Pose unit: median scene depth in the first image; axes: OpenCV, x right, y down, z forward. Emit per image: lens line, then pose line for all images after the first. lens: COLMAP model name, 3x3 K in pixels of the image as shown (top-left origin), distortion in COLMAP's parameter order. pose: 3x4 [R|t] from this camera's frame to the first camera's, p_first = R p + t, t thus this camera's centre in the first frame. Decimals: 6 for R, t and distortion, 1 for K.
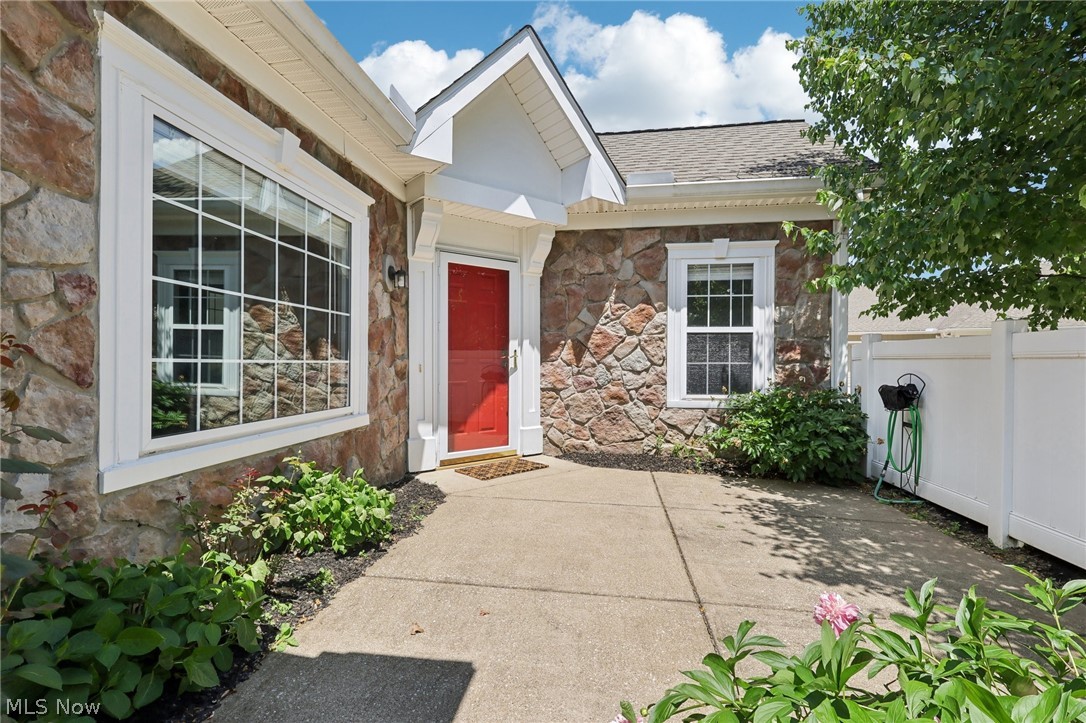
lens RADIAL K [[533.1, 0, 517.9], [0, 533.1, 364.2], [0, 0, 1]] dist [-0.001831, 0.000117]
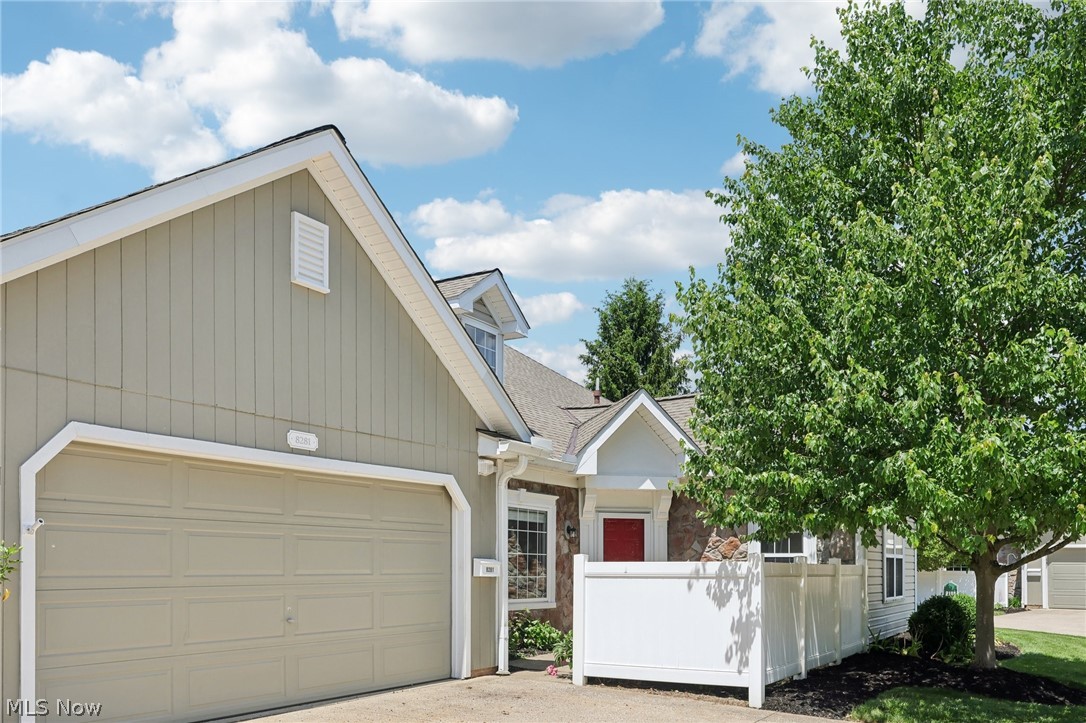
lens RADIAL K [[936.0, 0, 524.5], [0, 936.0, 434.2], [0, 0, 1]] dist [0.006875, 0.007204]
pose [[0.932098, -0.048216, -0.358984, 0.853437], [-0.003942, 0.989691, -0.143163, -0.028603], [0.362186, 0.134857, 0.922299, -2.244772]]
